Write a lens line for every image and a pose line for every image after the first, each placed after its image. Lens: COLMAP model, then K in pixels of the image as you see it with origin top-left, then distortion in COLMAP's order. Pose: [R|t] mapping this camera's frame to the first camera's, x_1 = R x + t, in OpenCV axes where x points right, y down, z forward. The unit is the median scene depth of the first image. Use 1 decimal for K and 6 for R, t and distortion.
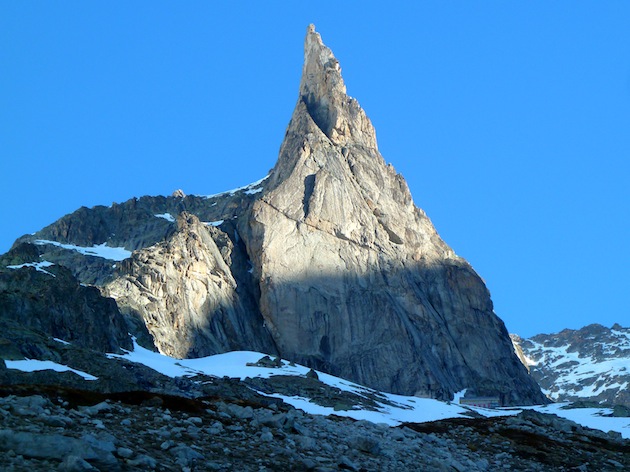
lens RADIAL K [[1773.9, 0, 315.3], [0, 1773.9, 236.3], [0, 0, 1]] dist [-0.111320, 0.000000]
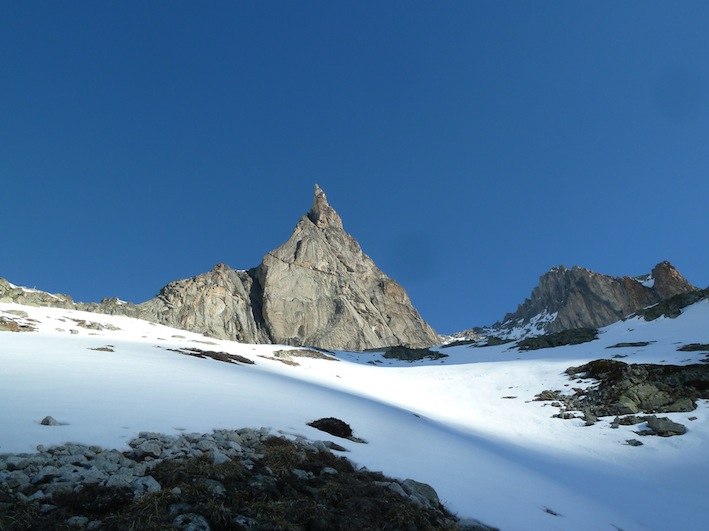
lens RADIAL K [[591.8, 0, 352.3], [0, 591.8, 264.9], [0, 0, 1]] dist [-0.072770, -0.000392]
pose [[0.993503, -0.107244, -0.038097, 0.071312], [0.103280, 0.990194, -0.094072, 0.052562], [0.047812, 0.089526, 0.994836, 0.430017]]
